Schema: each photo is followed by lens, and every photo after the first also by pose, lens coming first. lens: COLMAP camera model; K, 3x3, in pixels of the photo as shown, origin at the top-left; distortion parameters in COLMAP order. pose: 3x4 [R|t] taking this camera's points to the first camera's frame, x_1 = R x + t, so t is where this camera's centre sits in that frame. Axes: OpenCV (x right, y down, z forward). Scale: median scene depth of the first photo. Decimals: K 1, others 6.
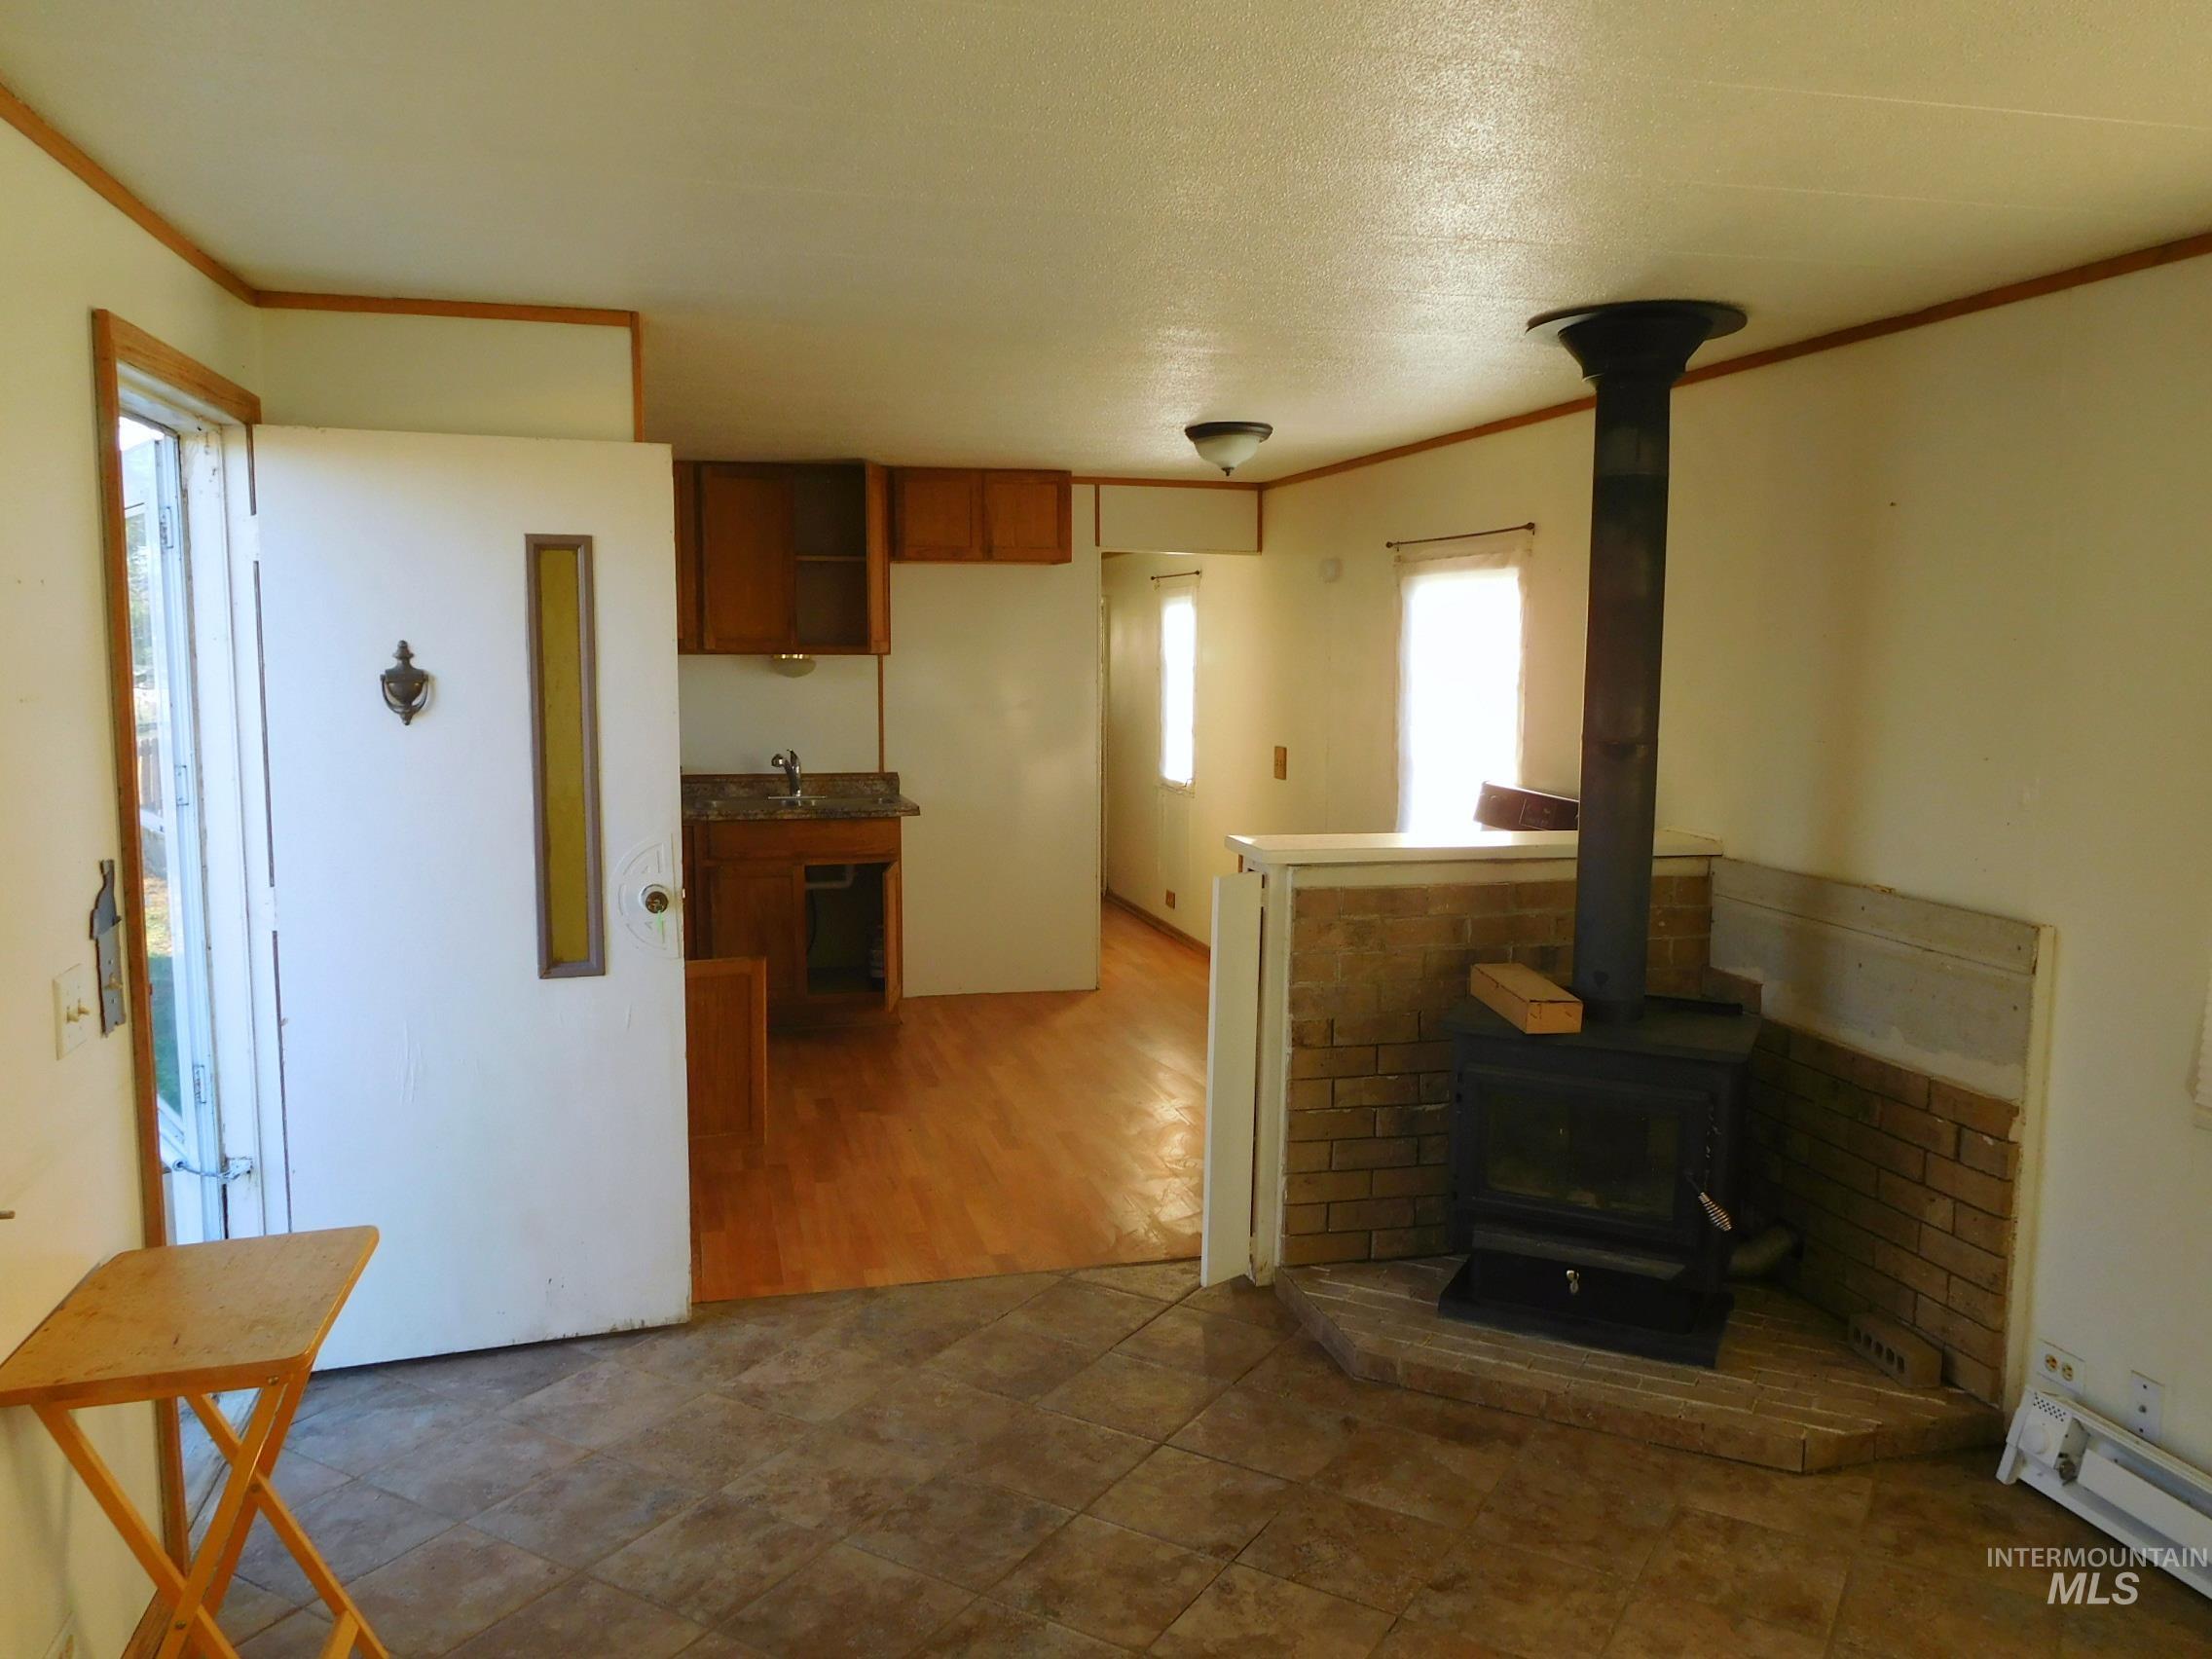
lens RADIAL K [[1638.6, 0, 1093.3], [0, 1638.6, 817.2], [0, 0, 1]] dist [-0.012156, -0.010541]
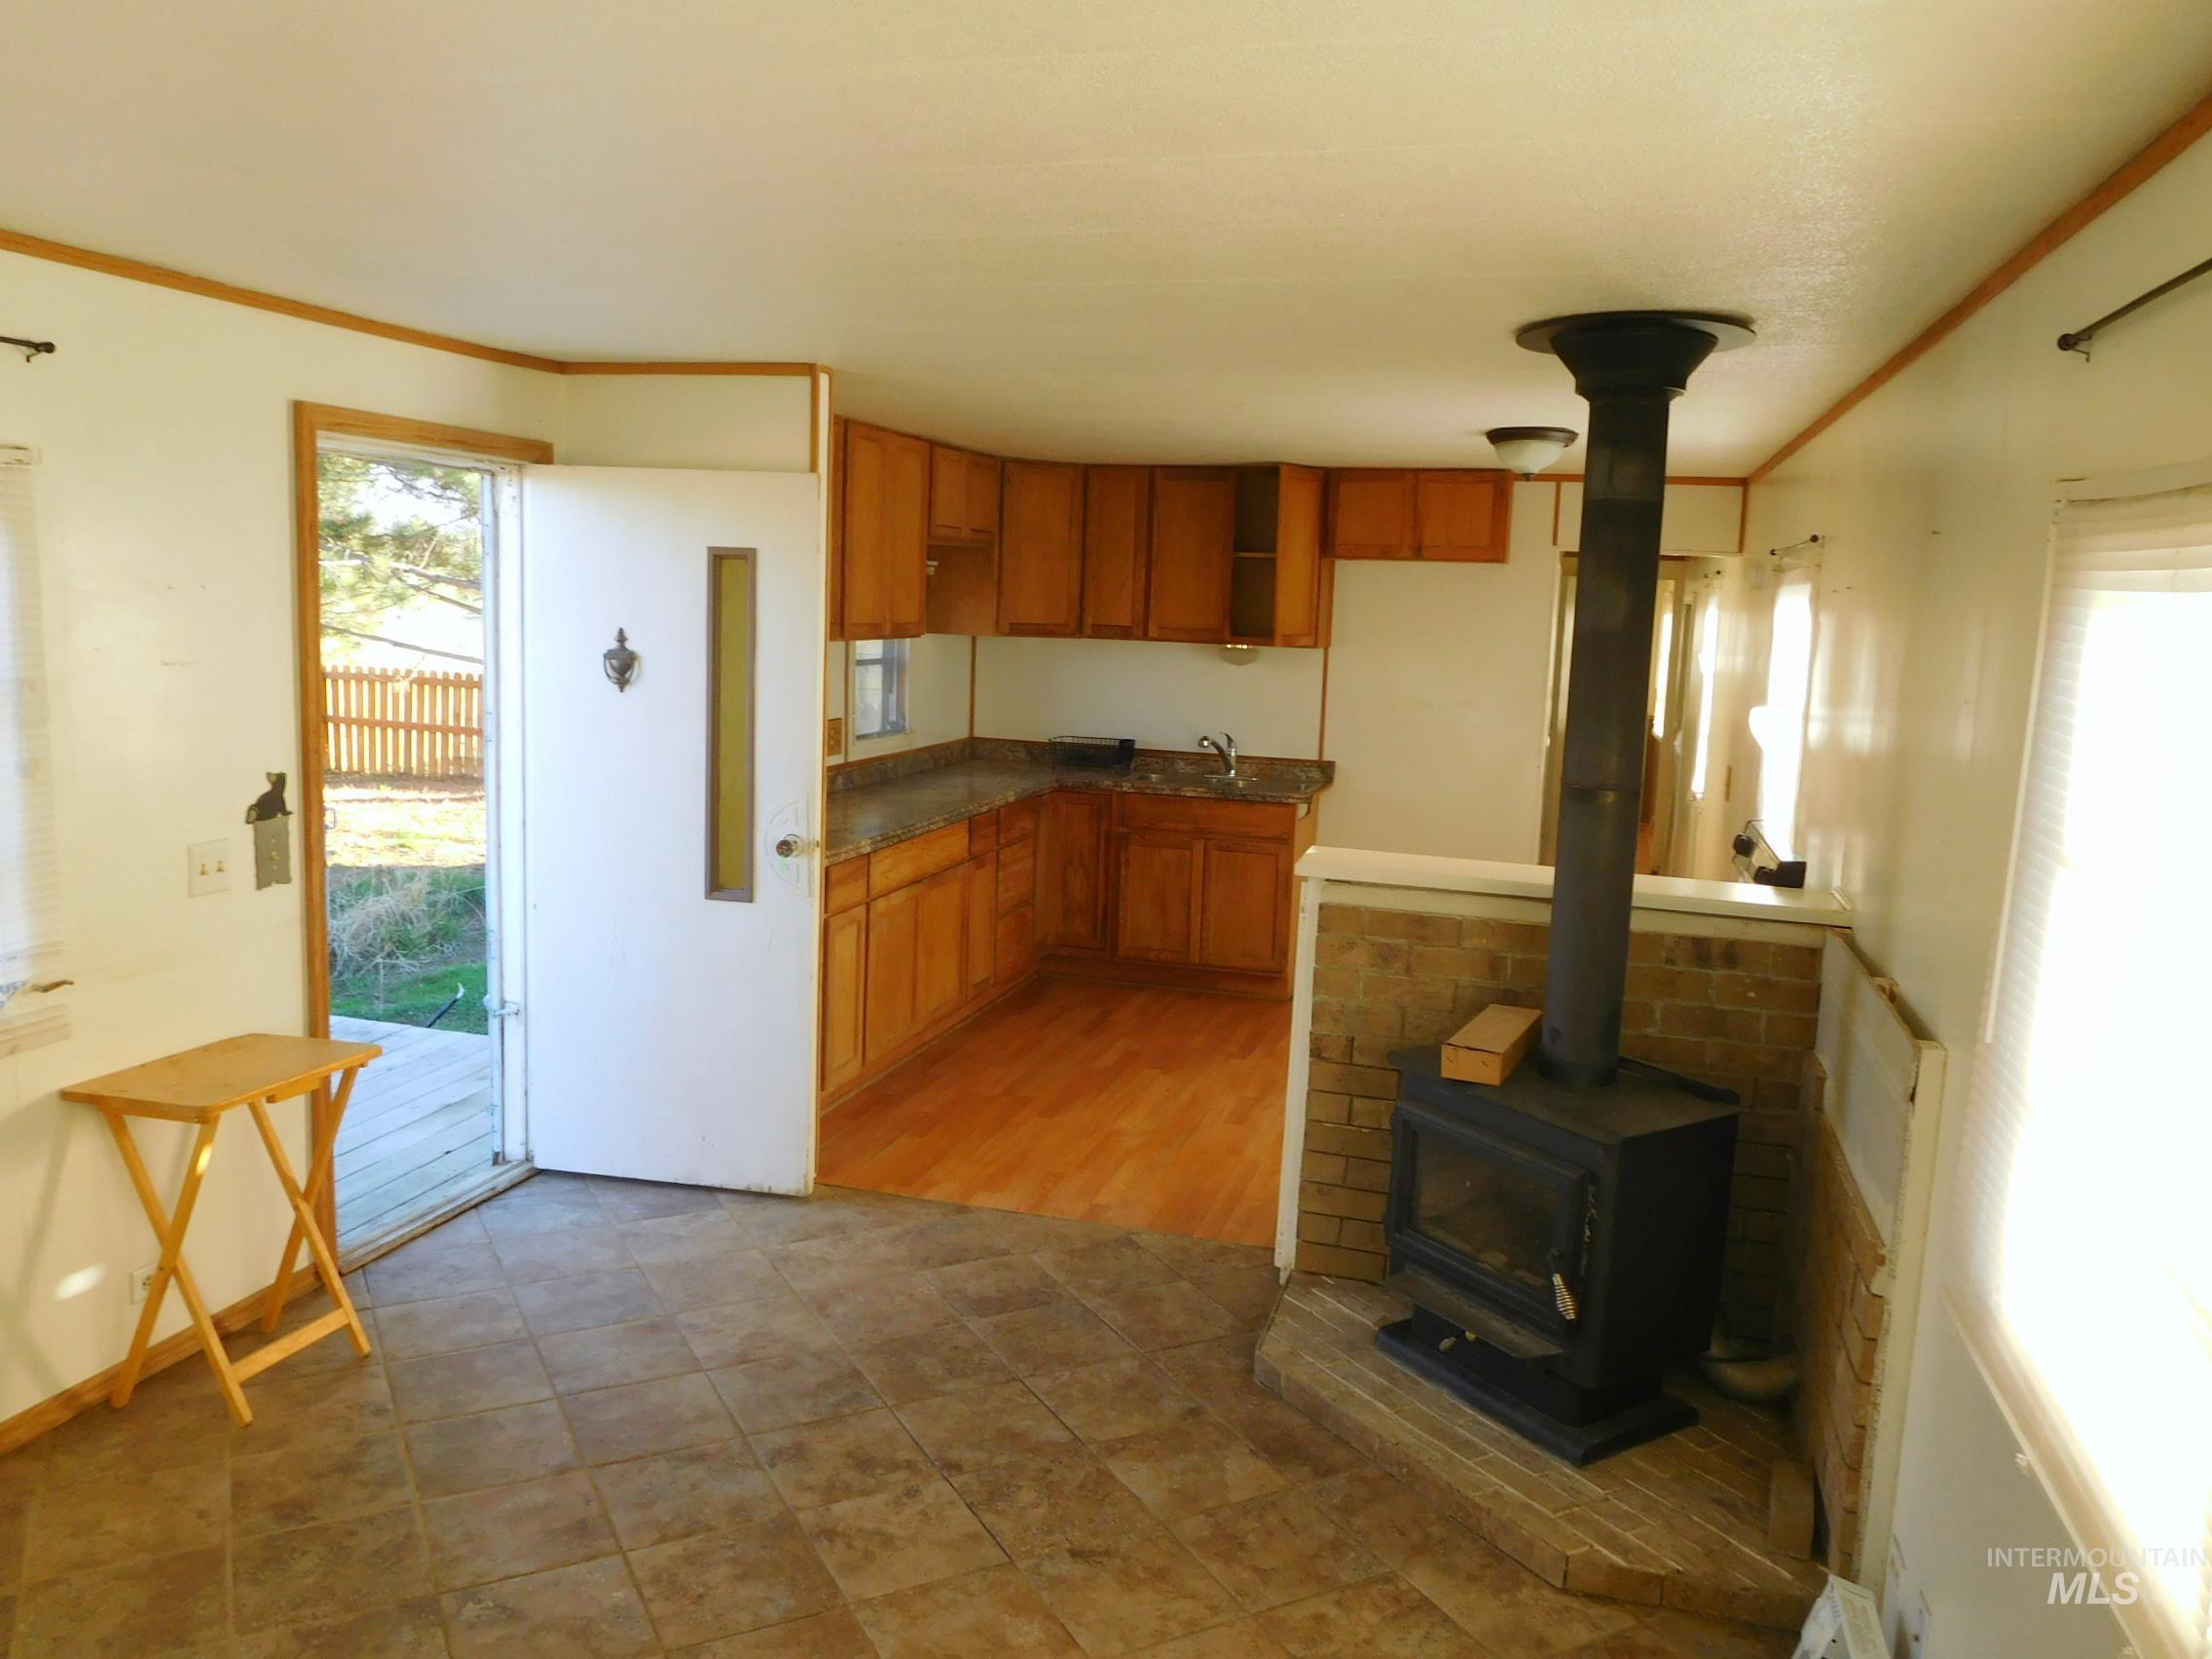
lens RADIAL K [[1638.6, 0, 1101.0], [0, 1638.6, 810.5], [0, 0, 1]] dist [-0.012156, -0.010541]
pose [[0.862956, 0.093470, -0.496558, 0.563289], [-0.087657, 0.995534, 0.035059, -0.041321], [0.497617, 0.013272, 0.867295, 0.056966]]
